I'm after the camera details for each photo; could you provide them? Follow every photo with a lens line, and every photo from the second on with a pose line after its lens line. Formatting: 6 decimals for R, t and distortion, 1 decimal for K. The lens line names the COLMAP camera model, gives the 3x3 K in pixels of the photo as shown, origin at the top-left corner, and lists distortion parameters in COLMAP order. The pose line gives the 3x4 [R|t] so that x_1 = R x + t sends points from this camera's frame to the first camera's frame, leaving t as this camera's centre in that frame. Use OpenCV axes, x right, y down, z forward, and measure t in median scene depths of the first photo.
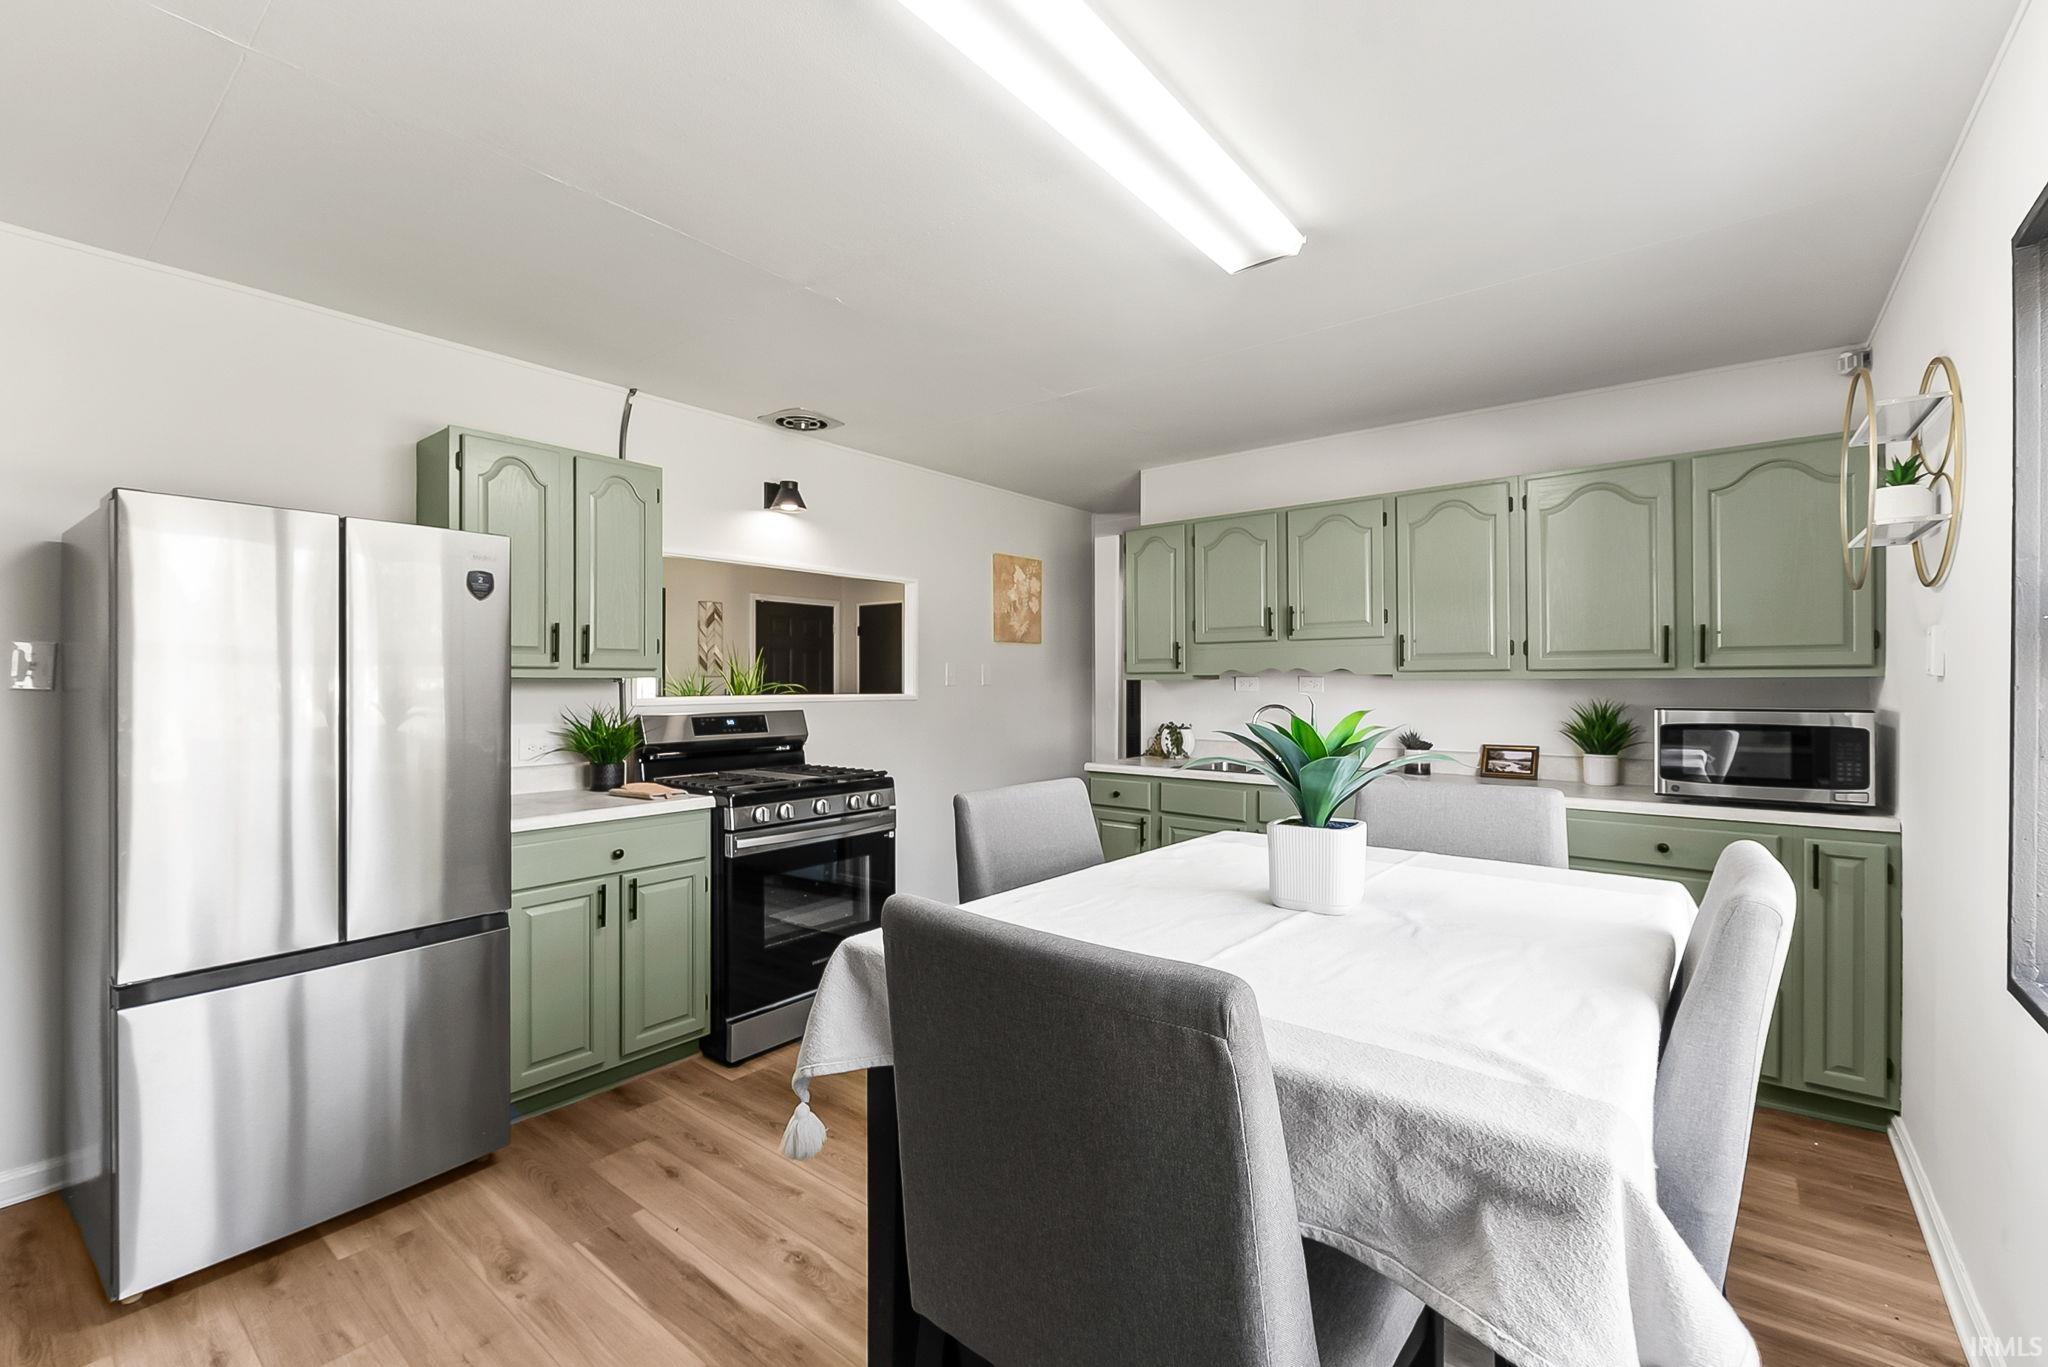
lens RADIAL K [[865.0, 0, 1007.1], [0, 865.0, 681.5], [0, 0, 1]] dist [-0.007765, 0.001123]
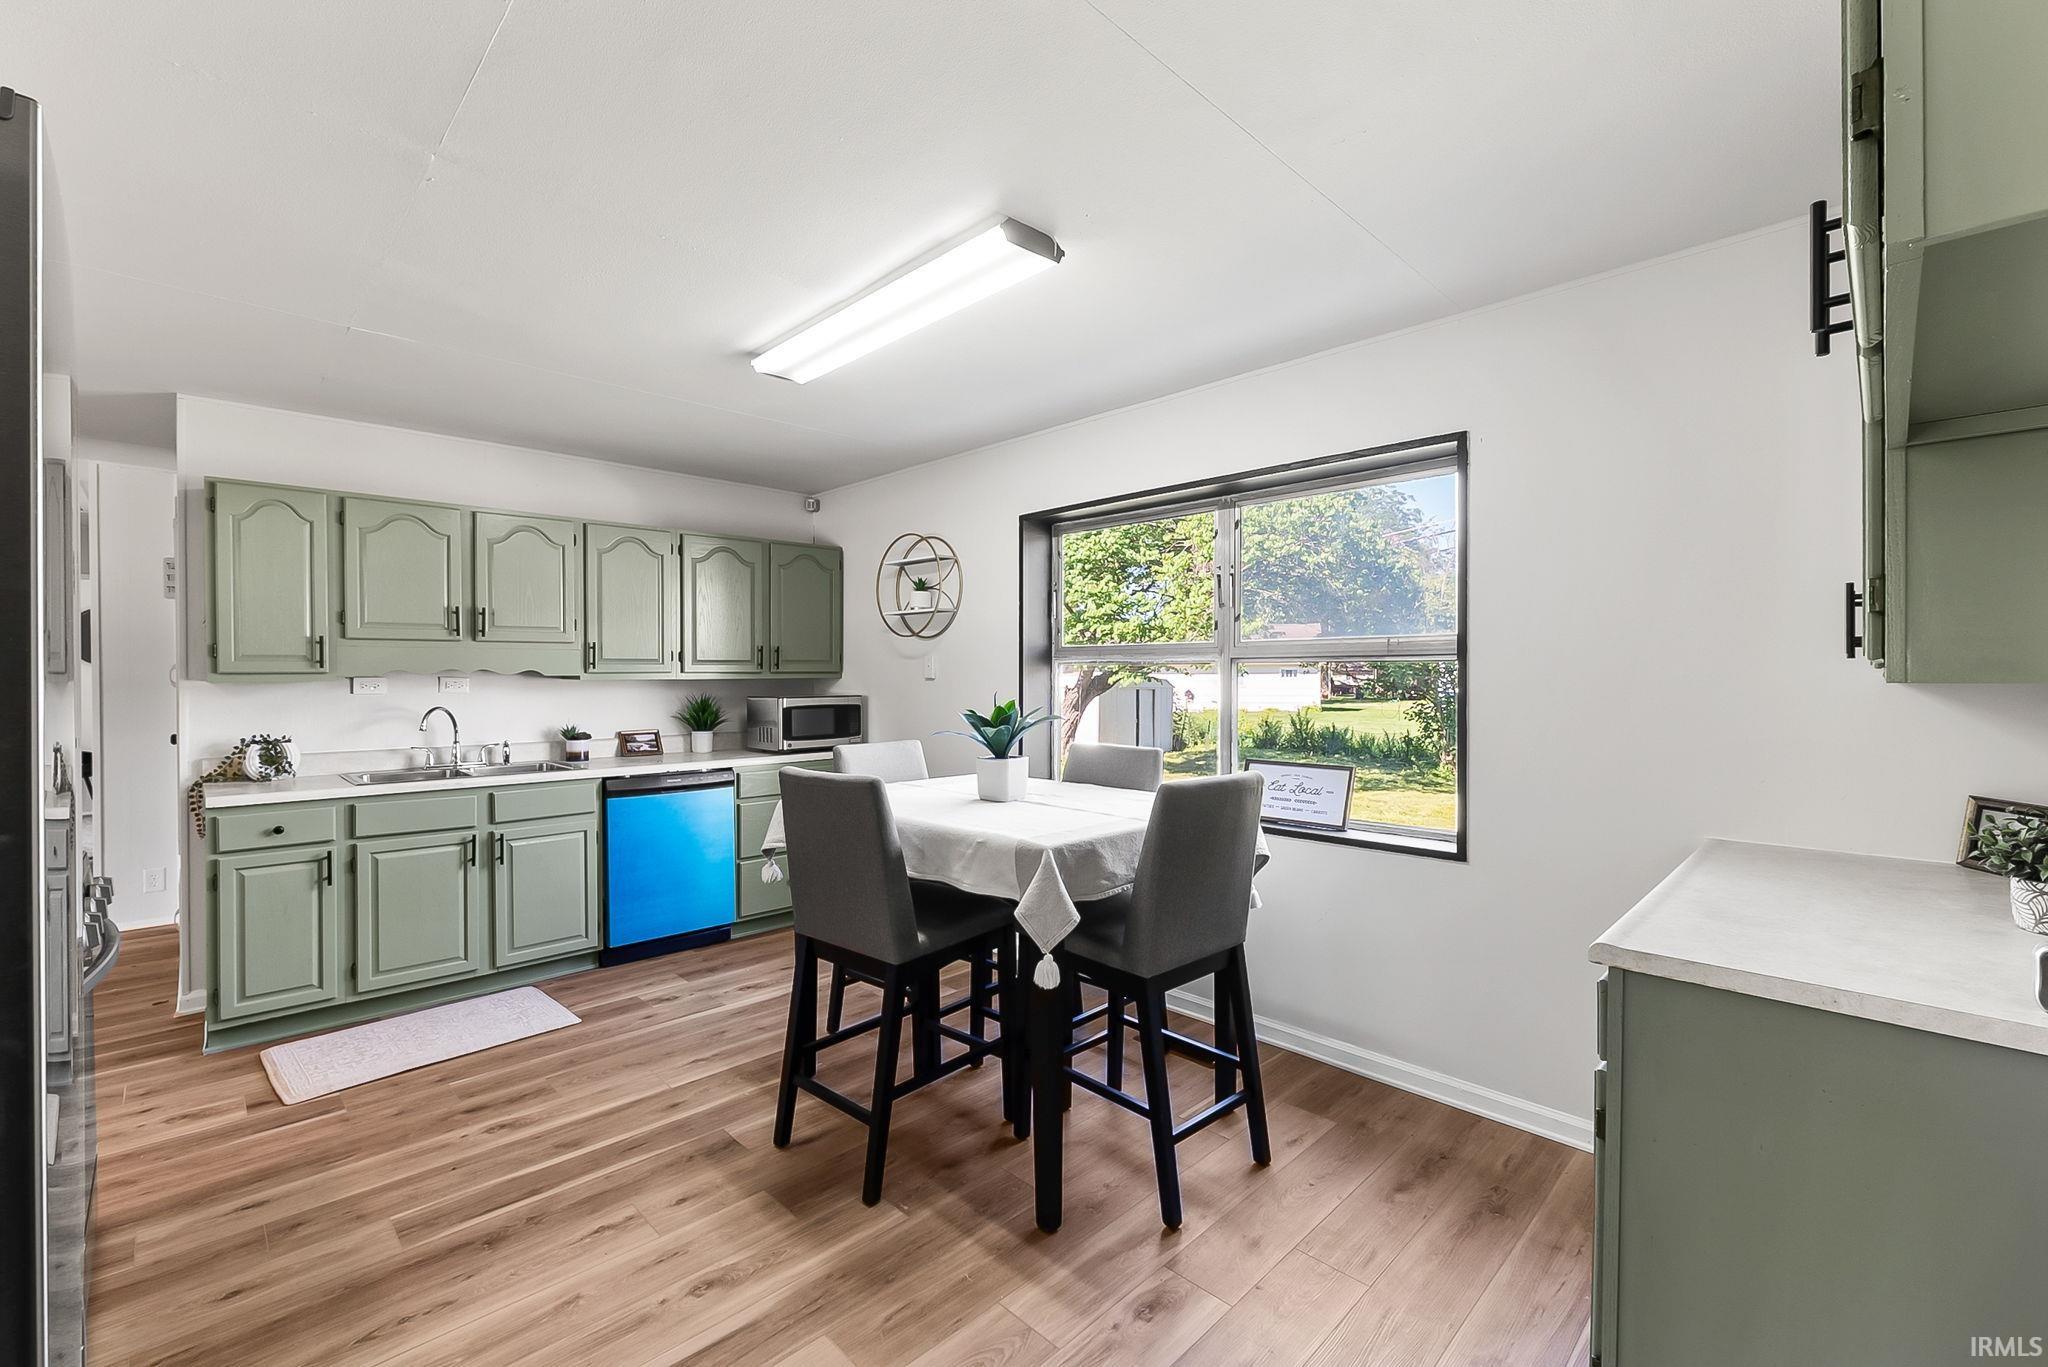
lens RADIAL K [[865.0, 0, 1014.4], [0, 865.0, 681.3], [0, 0, 1]] dist [-0.007765, 0.001123]
pose [[0.102433, -0.008298, 0.994705, -0.616215], [0.000815, 0.999966, 0.008258, -0.009299], [-0.994740, -0.000035, 0.102436, 0.293606]]
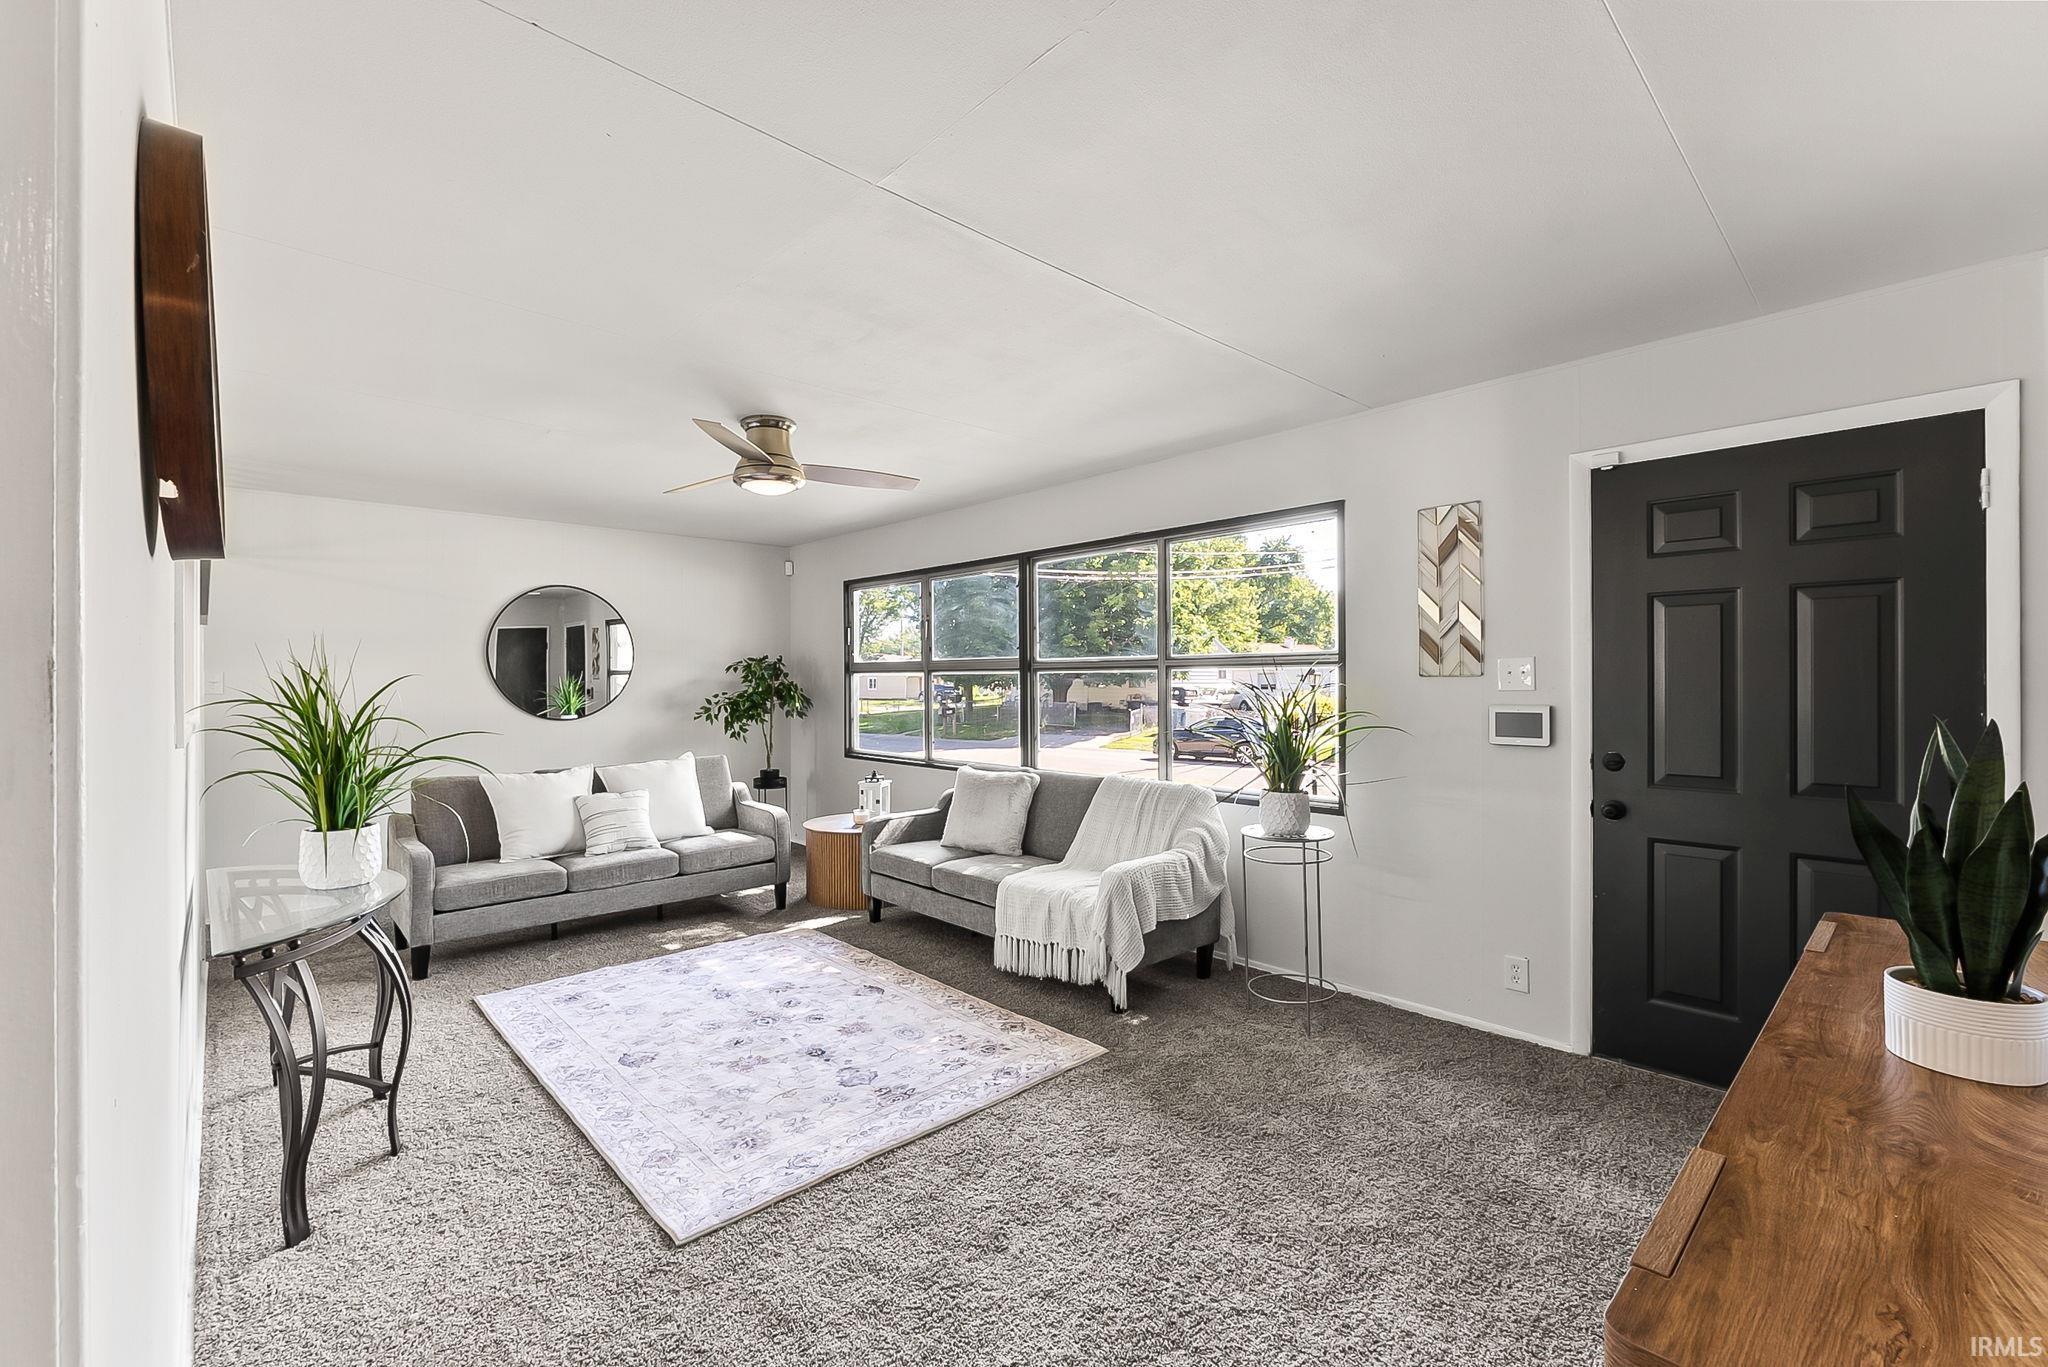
lens RADIAL K [[865.0, 0, 1013.9], [0, 865.0, 675.3], [0, 0, 1]] dist [-0.007765, 0.001123]
pose [[-0.142636, -0.011022, -0.989714, 0.253324], [-0.000062, 0.999938, -0.011127, -0.003840], [0.989775, -0.001526, -0.142628, 1.824322]]
